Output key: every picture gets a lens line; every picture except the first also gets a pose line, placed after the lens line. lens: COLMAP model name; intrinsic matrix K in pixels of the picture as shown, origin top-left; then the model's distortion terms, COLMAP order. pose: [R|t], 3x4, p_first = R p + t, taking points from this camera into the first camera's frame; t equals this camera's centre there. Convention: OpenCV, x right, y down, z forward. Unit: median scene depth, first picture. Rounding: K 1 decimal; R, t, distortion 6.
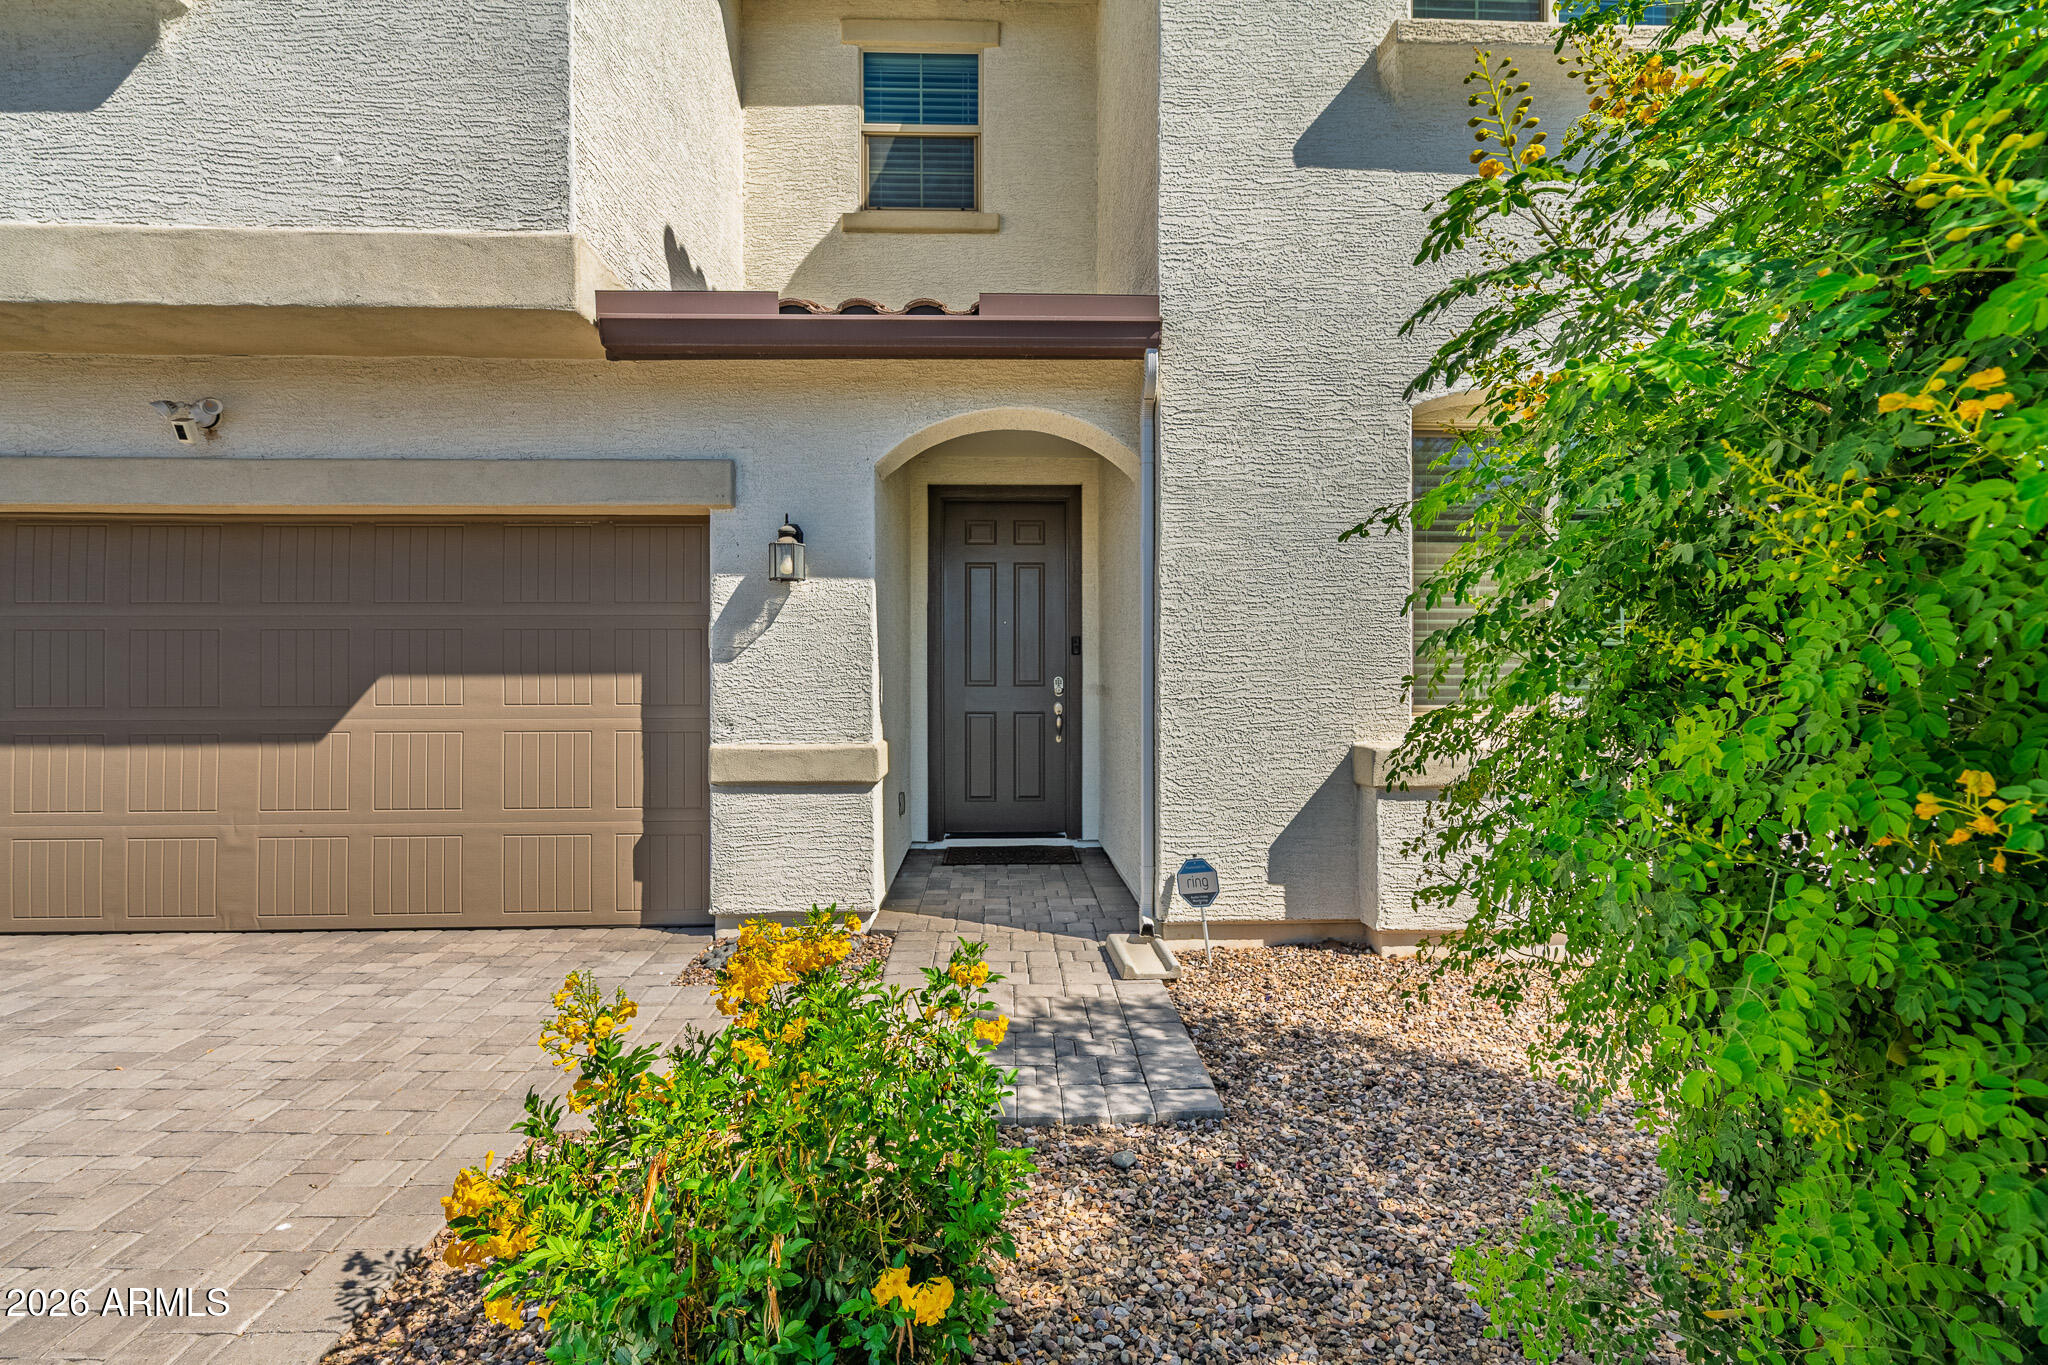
lens RADIAL K [[948.0, 0, 1024.0], [0, 948.0, 682.5], [0, 0, 1]] dist [0.000151, 0.000482]
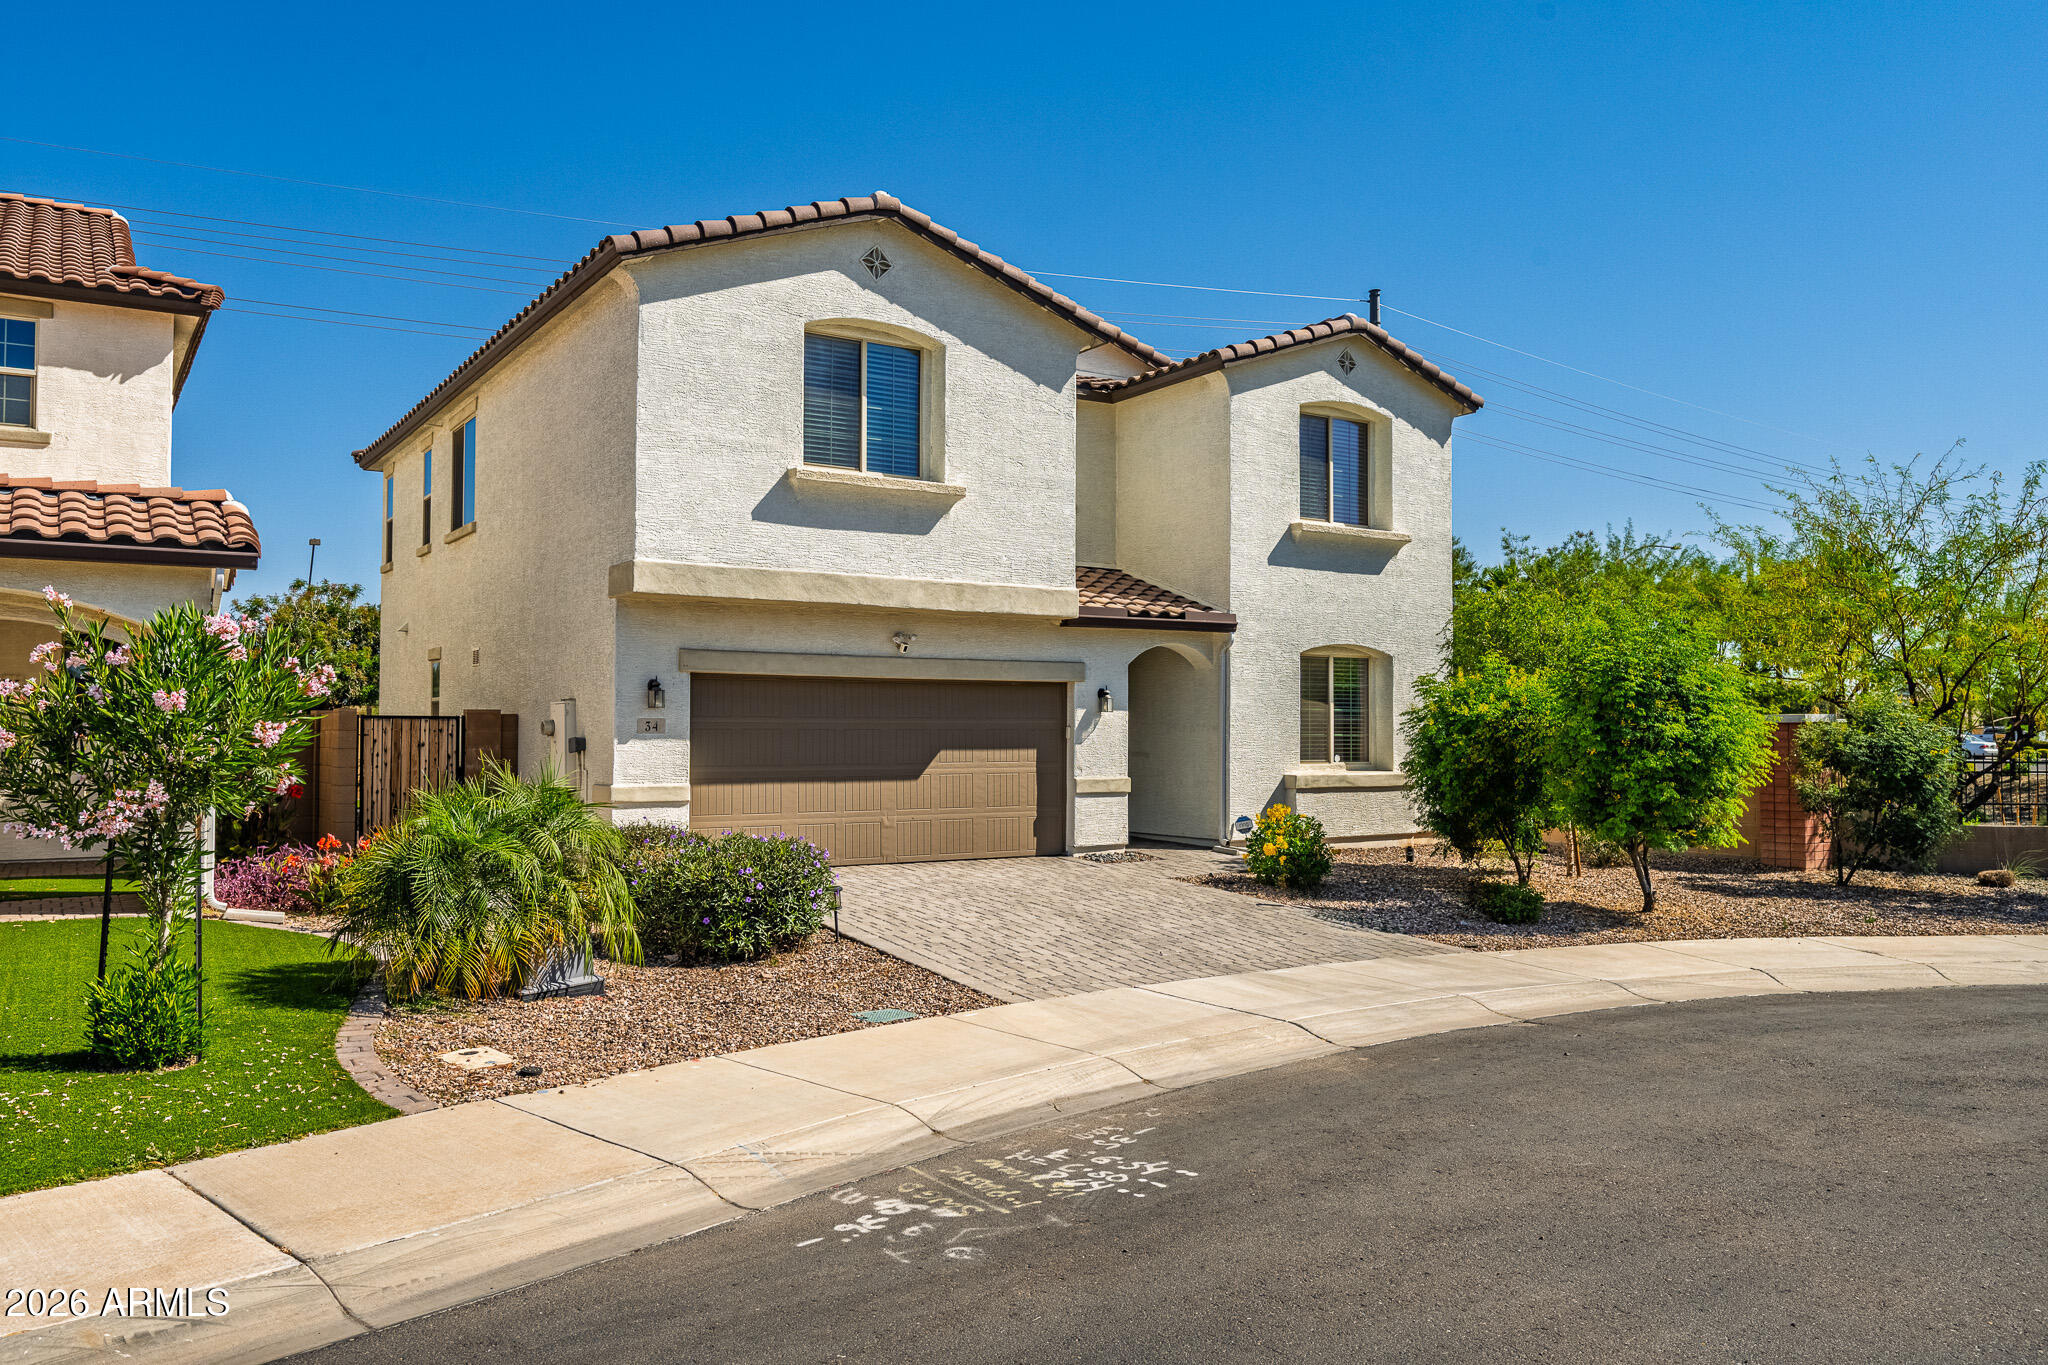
lens RADIAL K [[1543.9, 0, 1024.0], [0, 1543.9, 682.5], [0, 0, 1]] dist [-0.007481, -0.001199]
pose [[0.860981, 0.020399, 0.508228, -2.596173], [-0.007492, 0.999596, -0.027428, -0.073745], [-0.508582, 0.019808, 0.860785, -2.492270]]
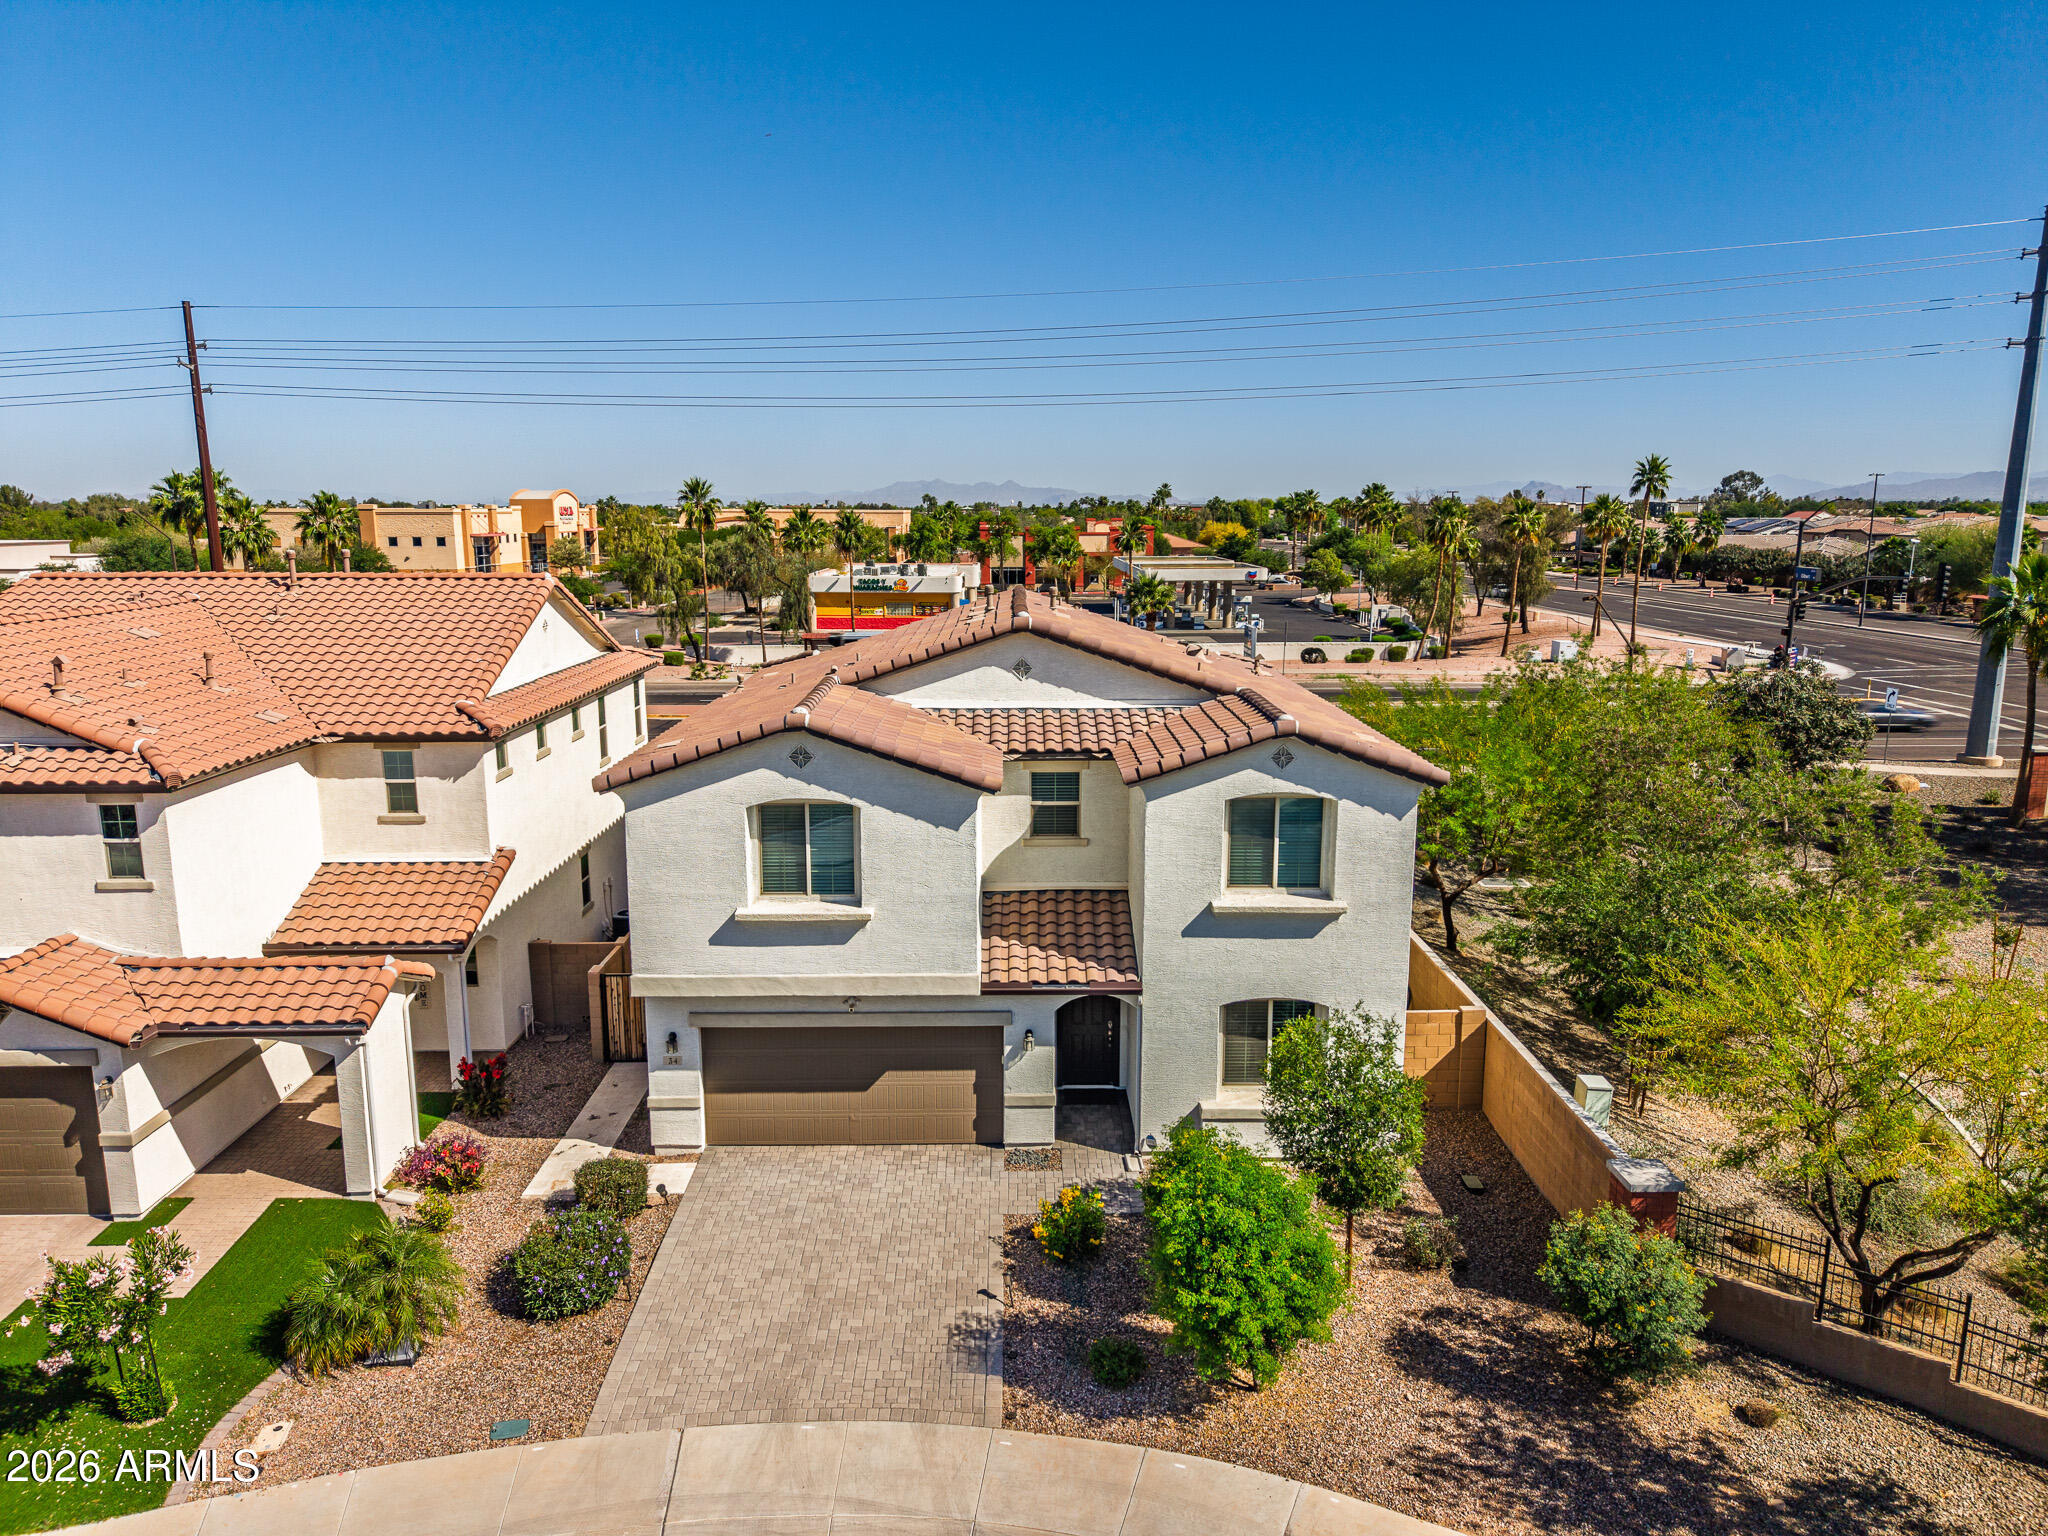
lens RADIAL K [[1360.2, 0, 1019.3], [0, 1360.2, 767.5], [0, 0, 1]] dist [0.056400, -0.073996]
pose [[0.999657, 0.006437, -0.025378, -0.172613], [-0.001420, 0.981213, 0.192923, -2.033471], [0.026143, -0.192821, 0.980886, -3.546379]]
